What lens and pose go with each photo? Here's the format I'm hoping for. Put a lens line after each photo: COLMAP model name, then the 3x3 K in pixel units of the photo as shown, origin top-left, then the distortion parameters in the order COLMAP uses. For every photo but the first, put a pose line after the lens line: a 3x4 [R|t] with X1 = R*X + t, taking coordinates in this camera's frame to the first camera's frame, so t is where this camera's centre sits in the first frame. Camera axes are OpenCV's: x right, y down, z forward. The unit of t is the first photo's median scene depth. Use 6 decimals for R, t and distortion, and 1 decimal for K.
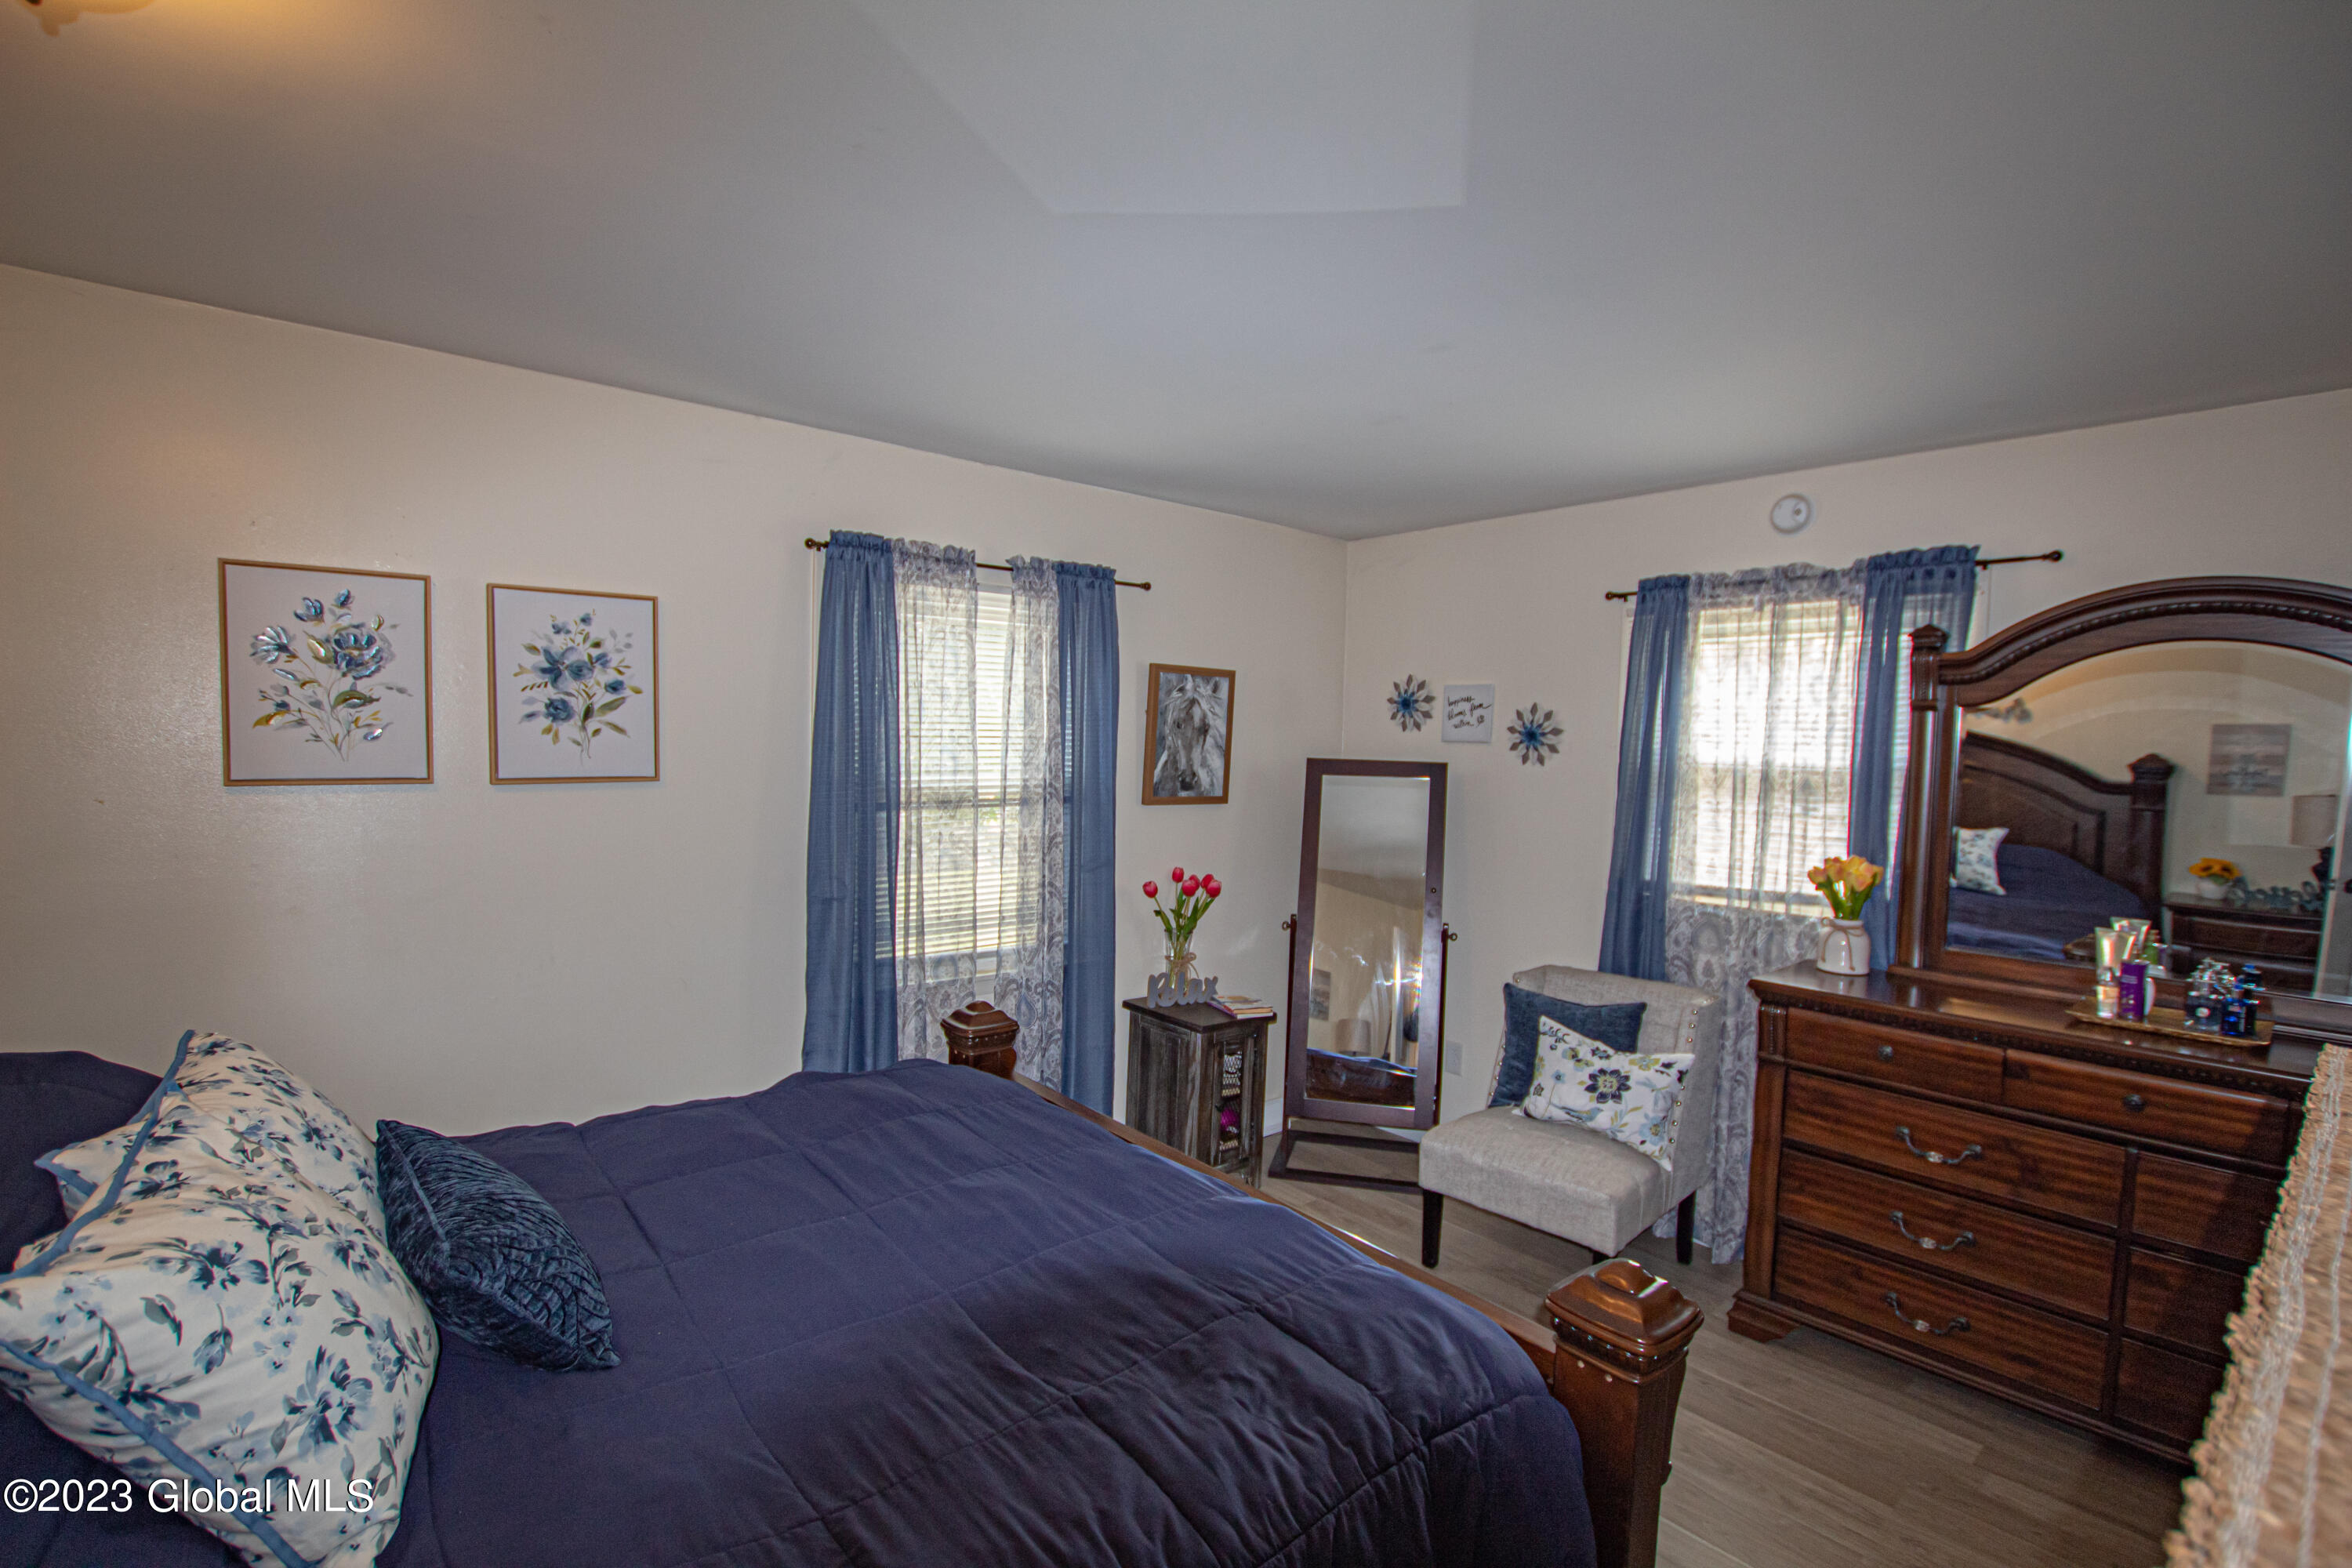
lens RADIAL K [[1084.5, 0, 1175.6], [0, 1084.5, 800.2], [0, 0, 1]] dist [-0.026192, 0.001381]
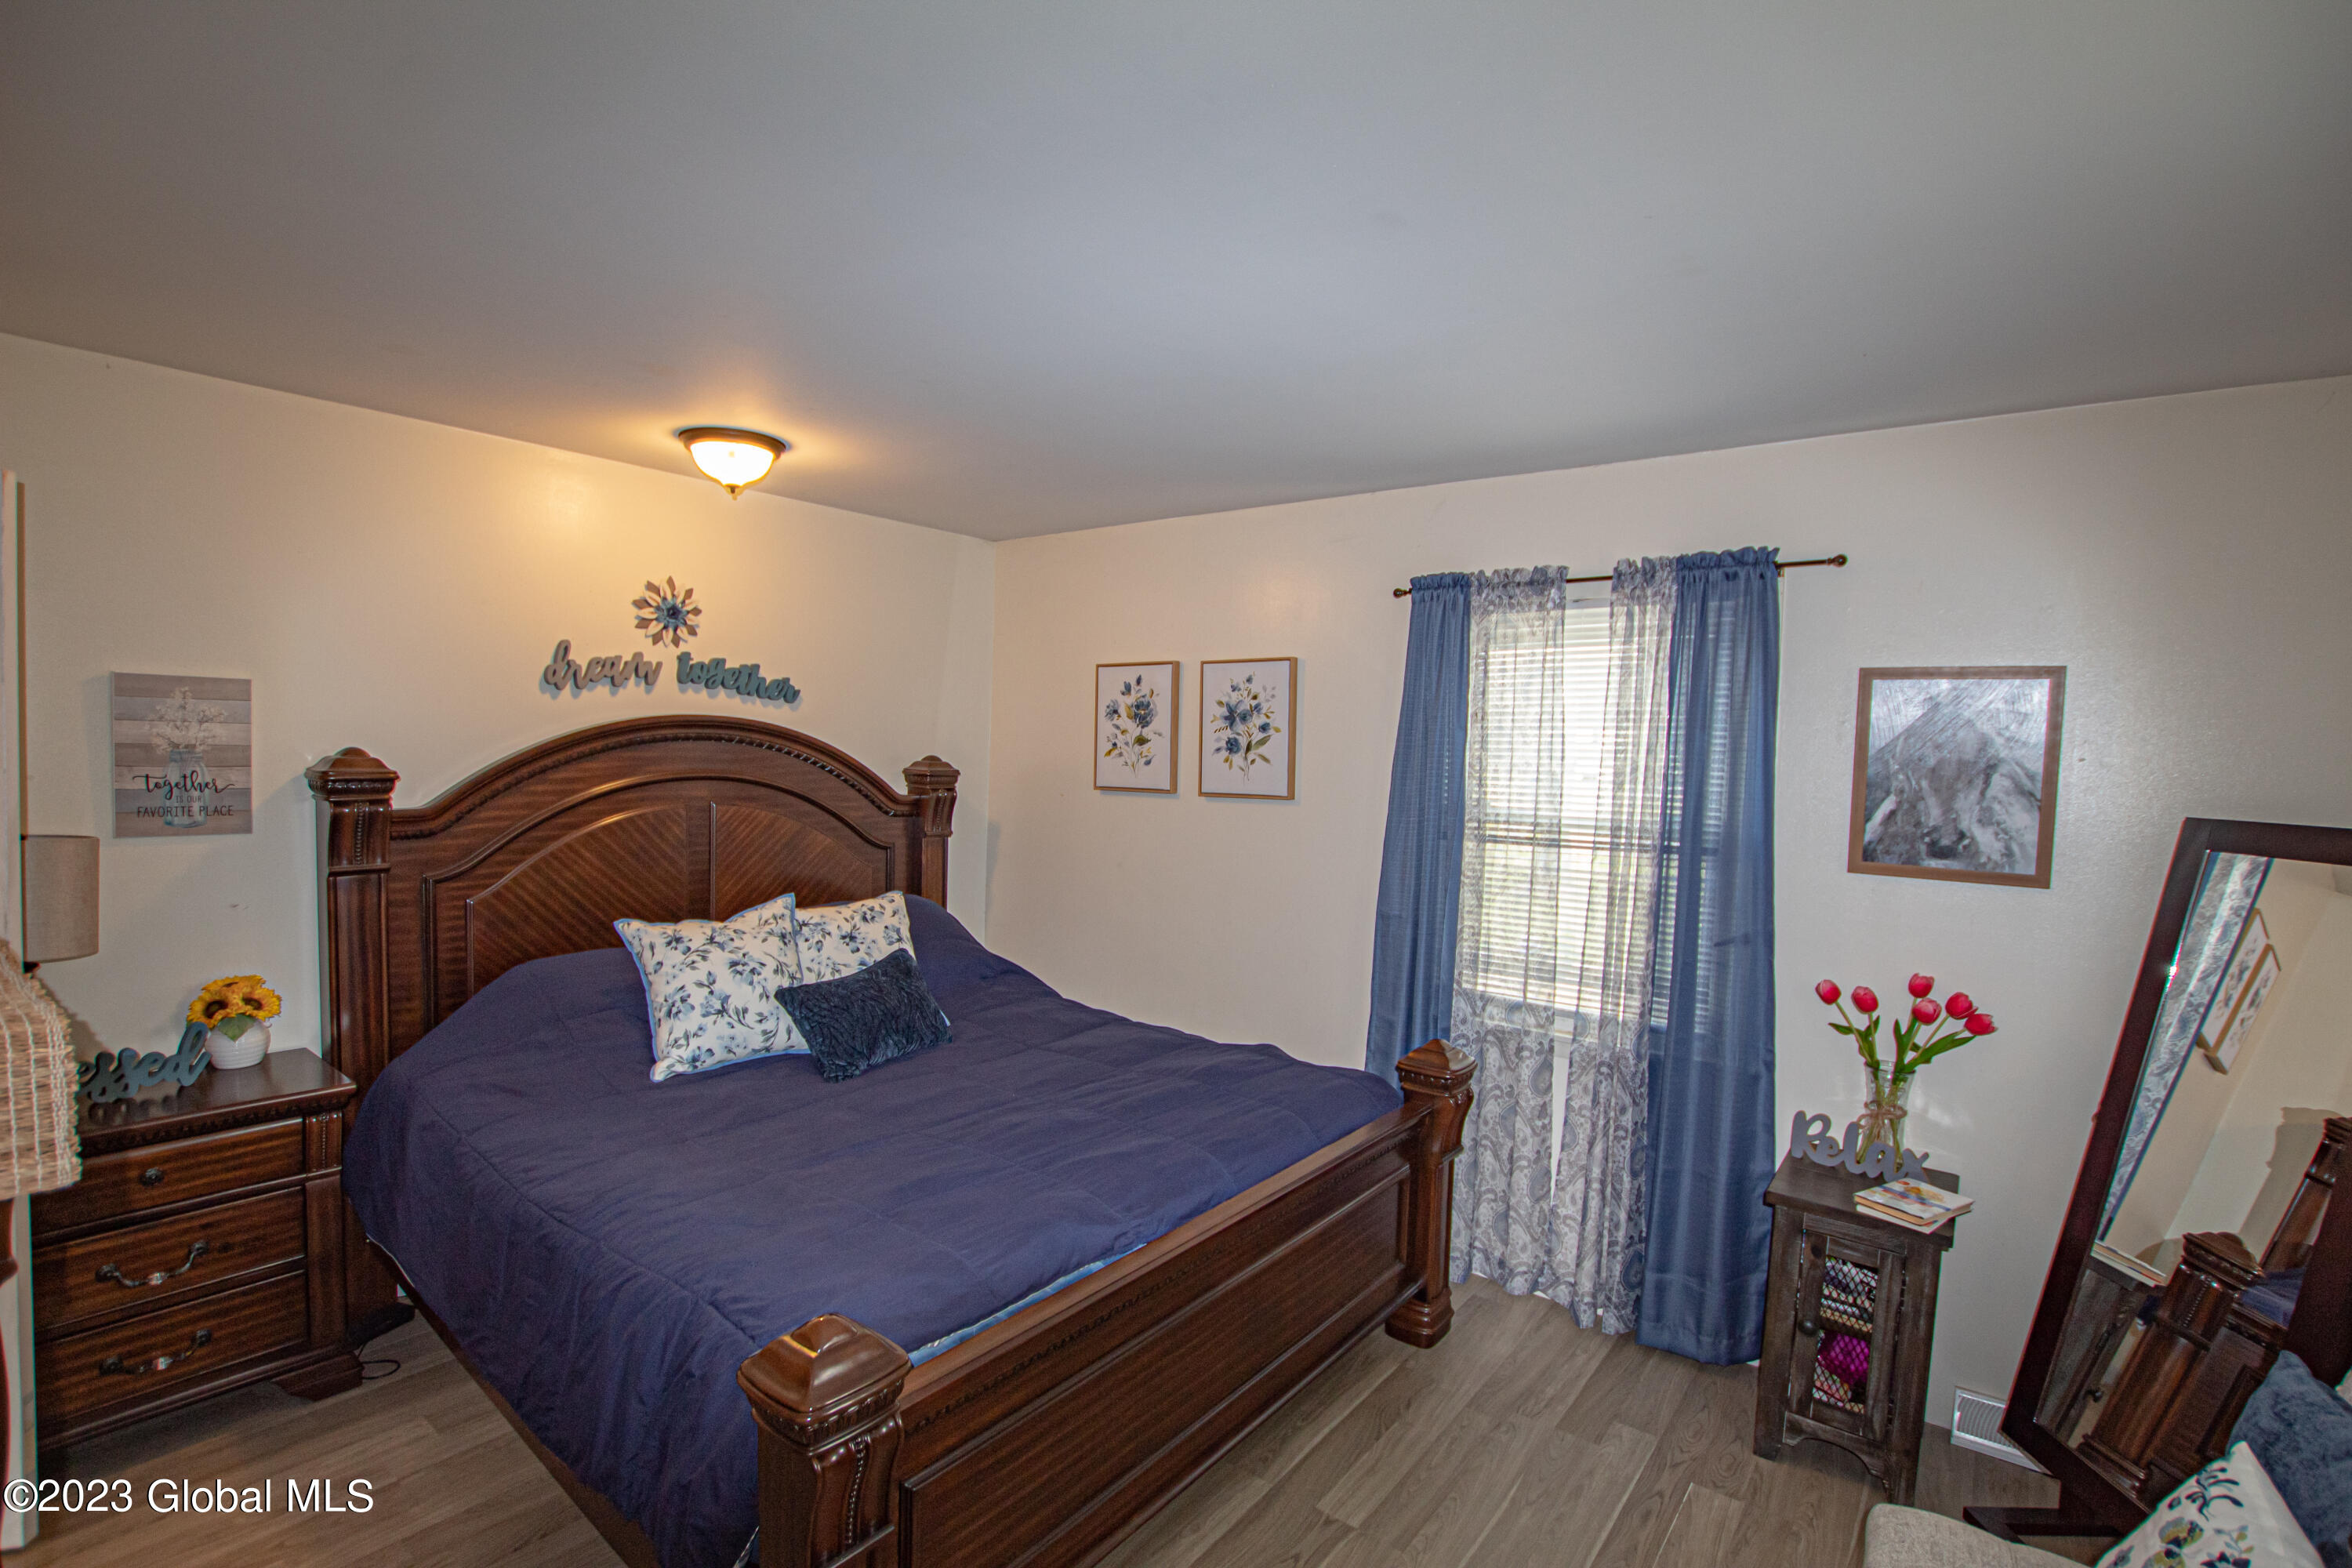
lens RADIAL K [[1084.5, 0, 1175.6], [0, 1084.5, 800.2], [0, 0, 1]] dist [-0.026192, 0.001381]
pose [[0.216657, 0.028799, -0.975823, 0.768796], [-0.078038, 0.996877, 0.012094, -0.022669], [0.973124, 0.073531, 0.218228, 0.597258]]
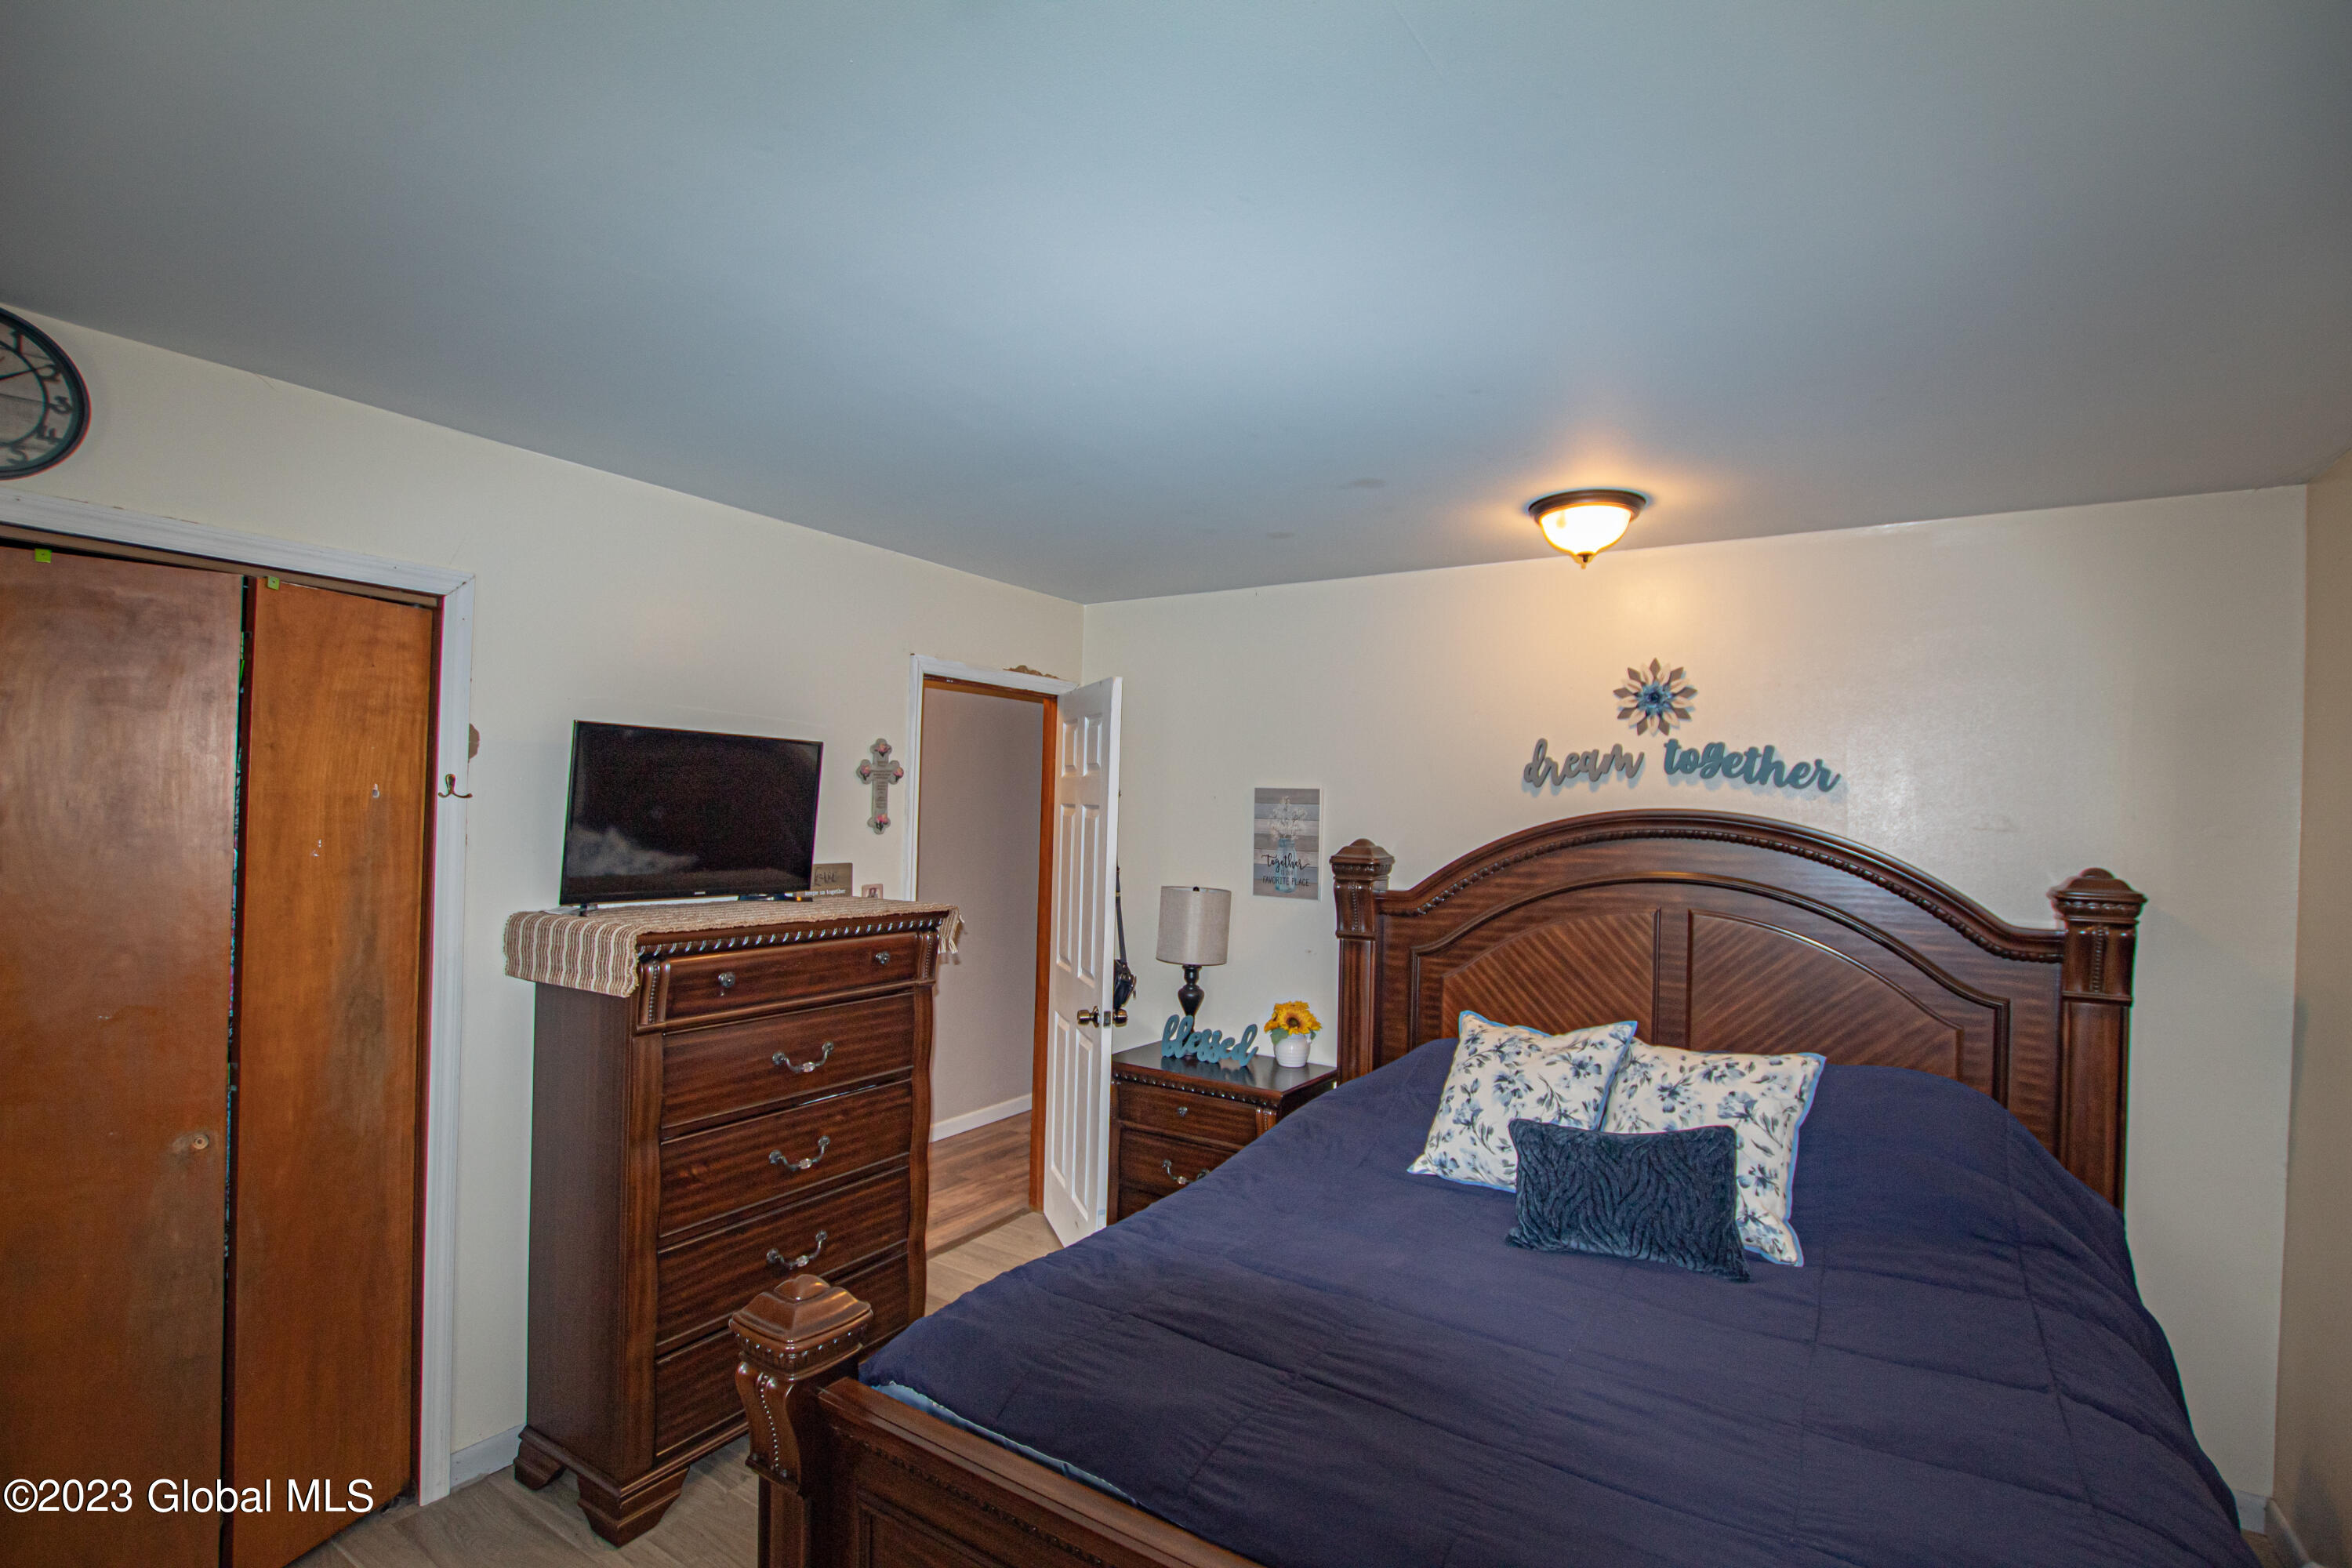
lens RADIAL K [[1084.5, 0, 1175.6], [0, 1084.5, 800.2], [0, 0, 1]] dist [-0.026192, 0.001381]
pose [[-0.948879, -0.057558, -0.310349, 0.245250], [-0.071741, 0.996827, 0.034471, -0.073751], [0.307380, 0.054973, -0.949998, 1.215232]]
